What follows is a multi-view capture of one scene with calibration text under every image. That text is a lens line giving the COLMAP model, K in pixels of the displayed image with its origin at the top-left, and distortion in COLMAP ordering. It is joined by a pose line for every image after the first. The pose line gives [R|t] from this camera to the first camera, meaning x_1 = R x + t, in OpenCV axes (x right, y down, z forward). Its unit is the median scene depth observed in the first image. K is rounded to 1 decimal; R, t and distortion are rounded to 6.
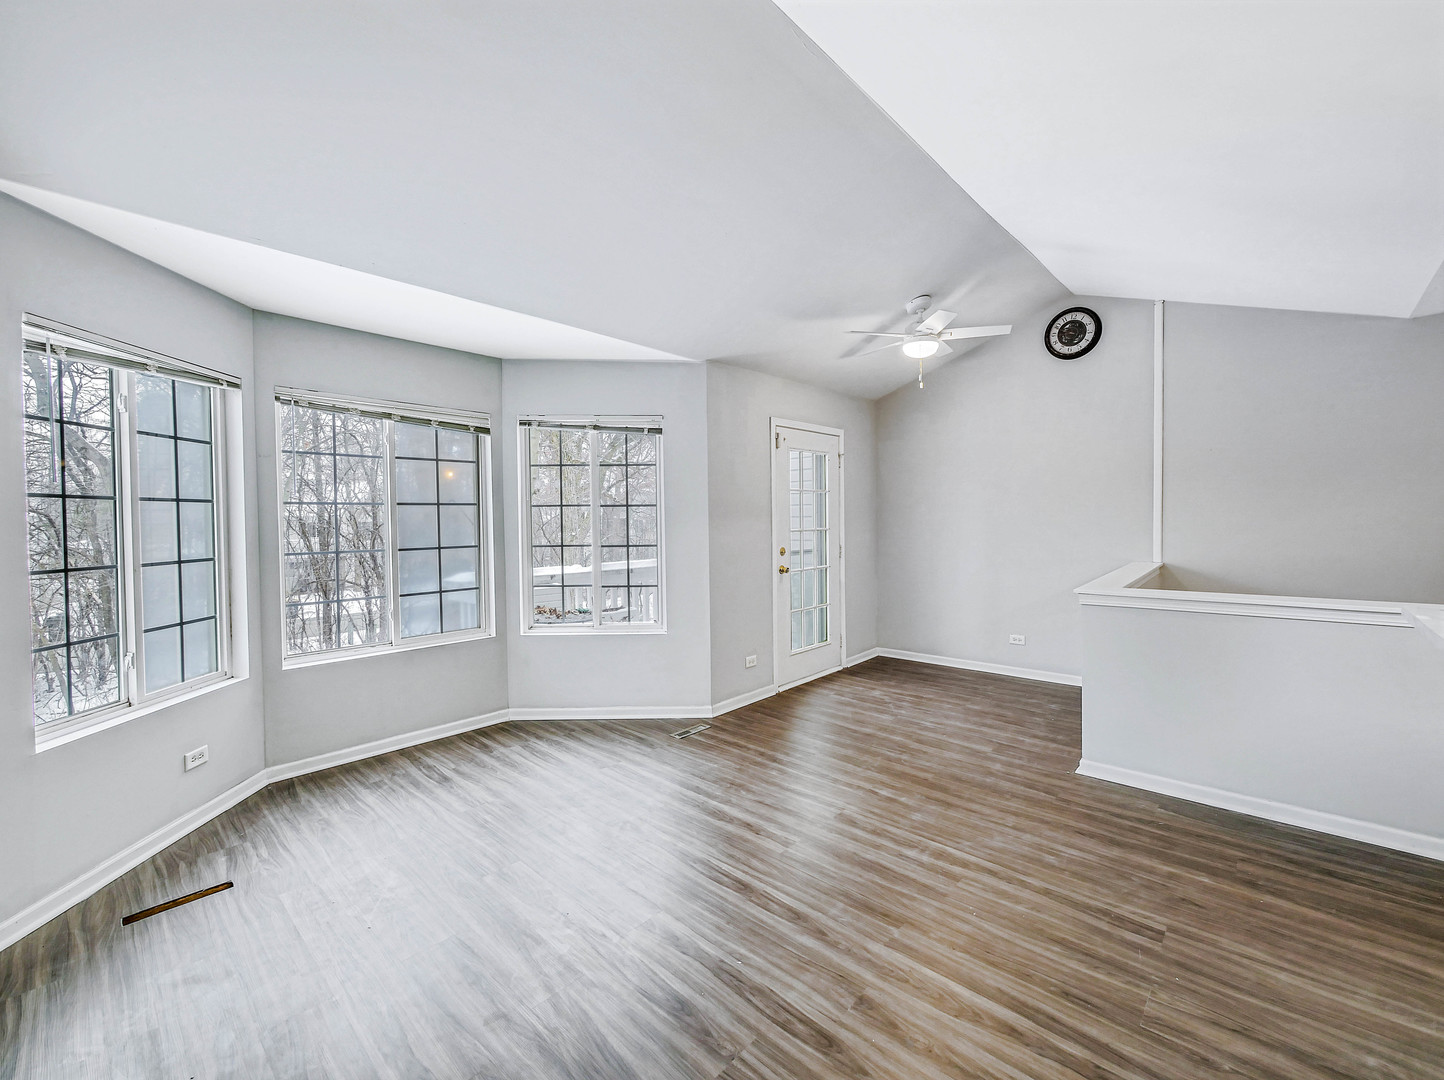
lens RADIAL K [[608.3, 0, 712.4], [0, 608.3, 539.5], [0, 0, 1]] dist [-0.011274, -0.000149]
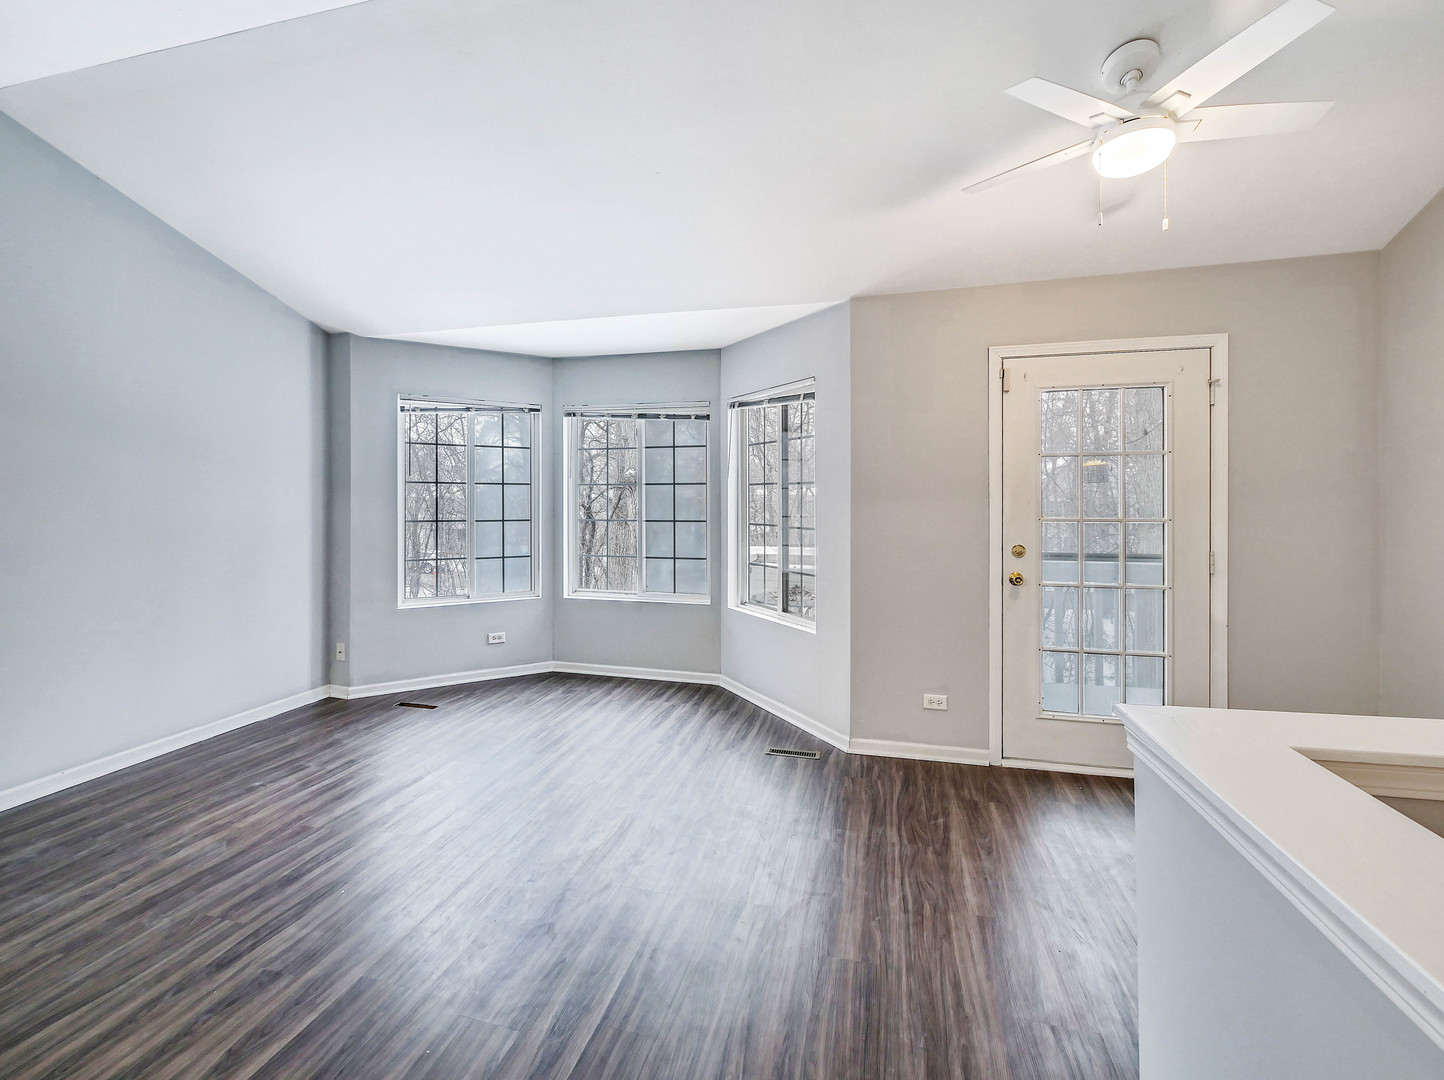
lens RADIAL K [[608.3, 0, 719.8], [0, 608.3, 525.1], [0, 0, 1]] dist [-0.011274, -0.000149]
pose [[0.487186, 0.045358, -0.872119, 0.685326], [-0.041018, 0.998737, 0.029029, -0.018812], [0.872334, 0.021630, 0.488431, 0.543817]]
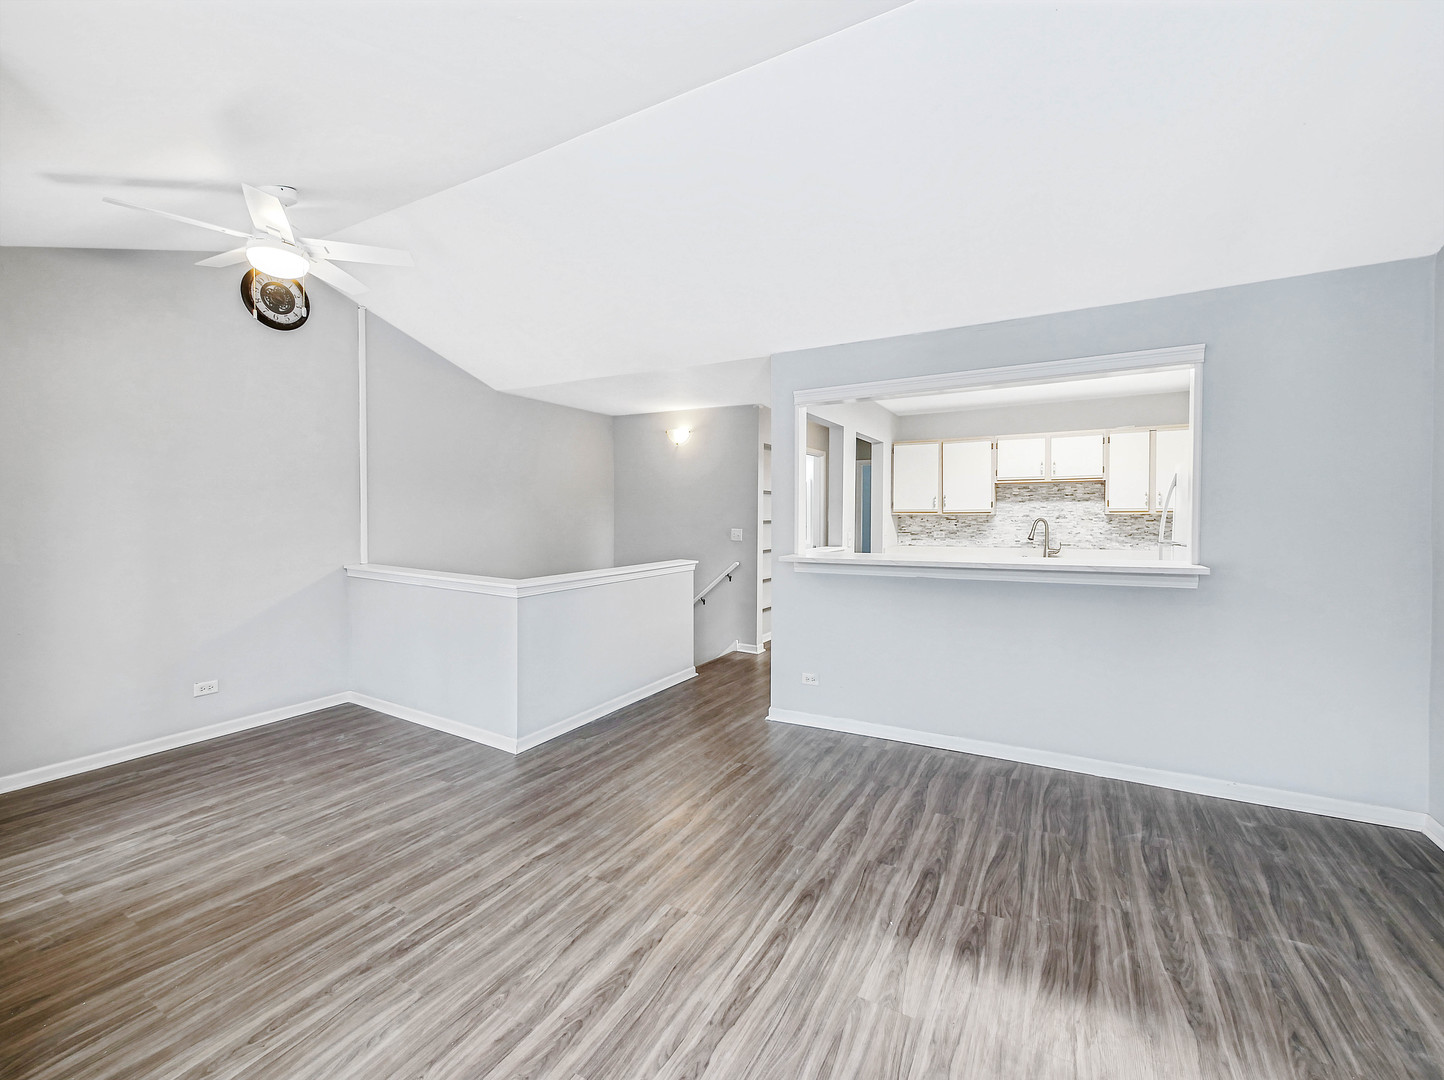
lens RADIAL K [[608.3, 0, 725.7], [0, 608.3, 540.6], [0, 0, 1]] dist [-0.011274, -0.000149]
pose [[-0.251897, -0.028884, 0.967323, -0.474951], [0.036639, 0.998553, 0.039357, -0.022649], [-0.967060, 0.045355, -0.250474, 0.794060]]
